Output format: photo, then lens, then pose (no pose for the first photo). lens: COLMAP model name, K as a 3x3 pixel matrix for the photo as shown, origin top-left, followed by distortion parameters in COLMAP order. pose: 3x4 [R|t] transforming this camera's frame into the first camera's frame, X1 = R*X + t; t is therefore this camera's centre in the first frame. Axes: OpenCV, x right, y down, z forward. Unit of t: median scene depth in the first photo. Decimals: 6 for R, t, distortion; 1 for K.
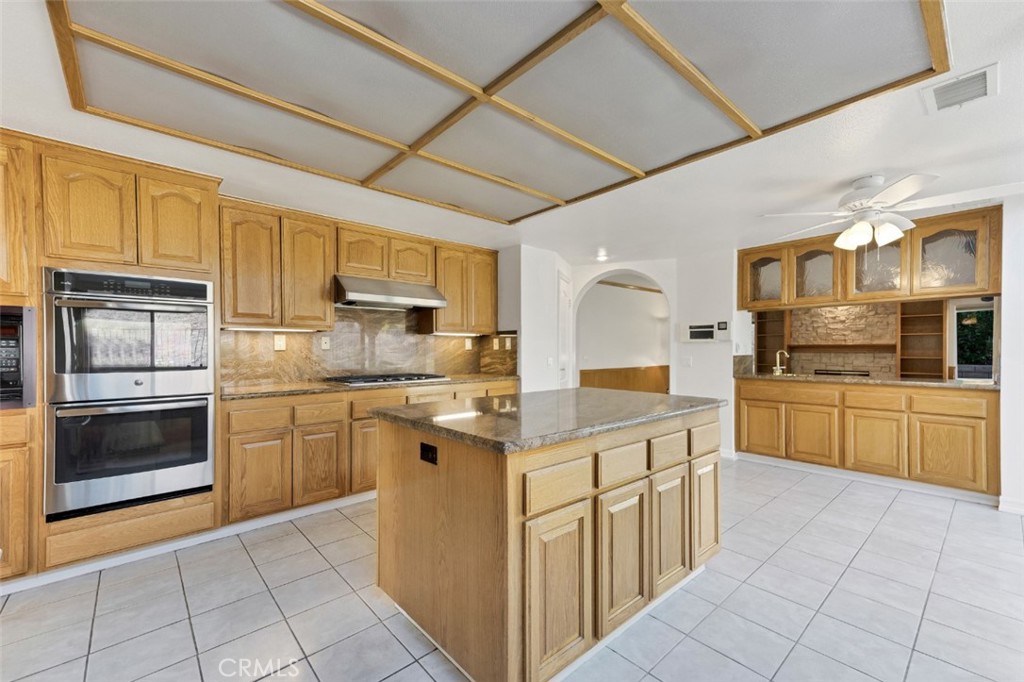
lens RADIAL K [[421.1, 0, 507.7], [0, 421.1, 349.3], [0, 0, 1]] dist [0.034566, -0.000334]
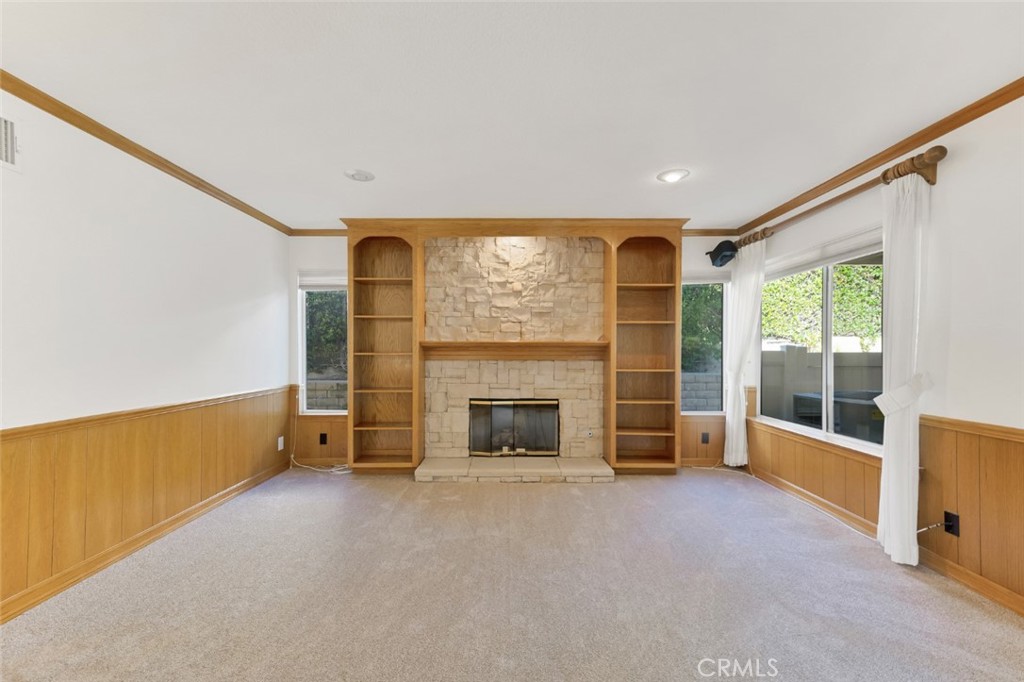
lens RADIAL K [[421.1, 0, 510.0], [0, 421.1, 346.3], [0, 0, 1]] dist [0.034566, -0.000334]
pose [[0.666426, 0.009468, 0.745511, 0.433215], [-0.003117, 0.999946, -0.009913, -0.002366], [-0.745565, 0.004283, 0.666419, 0.701501]]
